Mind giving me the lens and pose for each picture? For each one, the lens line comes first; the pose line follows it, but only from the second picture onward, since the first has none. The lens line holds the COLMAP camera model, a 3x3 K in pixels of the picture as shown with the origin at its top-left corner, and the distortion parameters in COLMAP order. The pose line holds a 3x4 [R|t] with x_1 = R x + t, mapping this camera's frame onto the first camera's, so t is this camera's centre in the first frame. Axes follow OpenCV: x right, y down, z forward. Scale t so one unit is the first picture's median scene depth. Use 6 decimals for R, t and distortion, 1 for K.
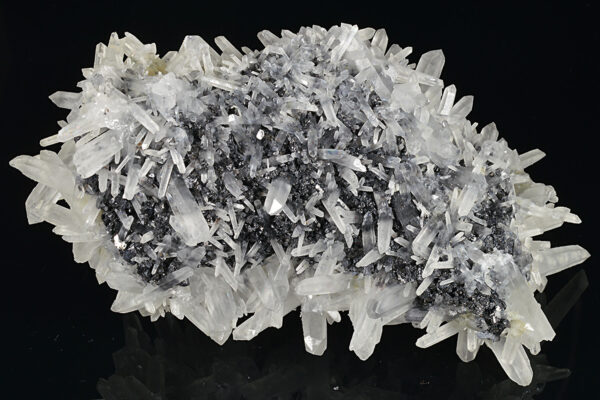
lens RADIAL K [[1674.1, 0, 299.7], [0, 1674.1, 199.9], [0, 0, 1]] dist [-0.079403, 0.000000]
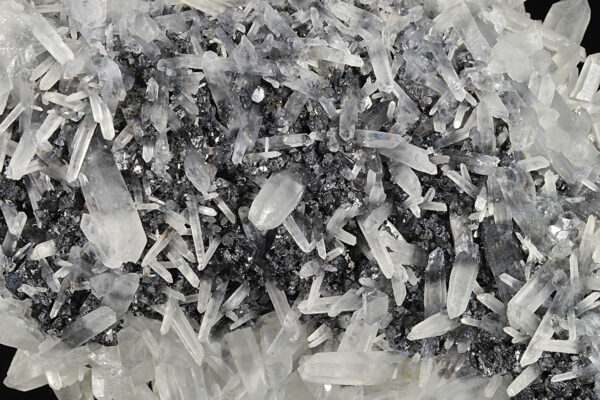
lens RADIAL K [[1674.1, 0, 300.5], [0, 1674.1, 200.1], [0, 0, 1]] dist [-0.079403, 0.000000]
pose [[0.991208, 0.076284, -0.108111, 0.056079], [-0.087756, 0.990523, -0.105660, 0.056804], [0.099026, 0.114218, 0.988508, 0.425823]]
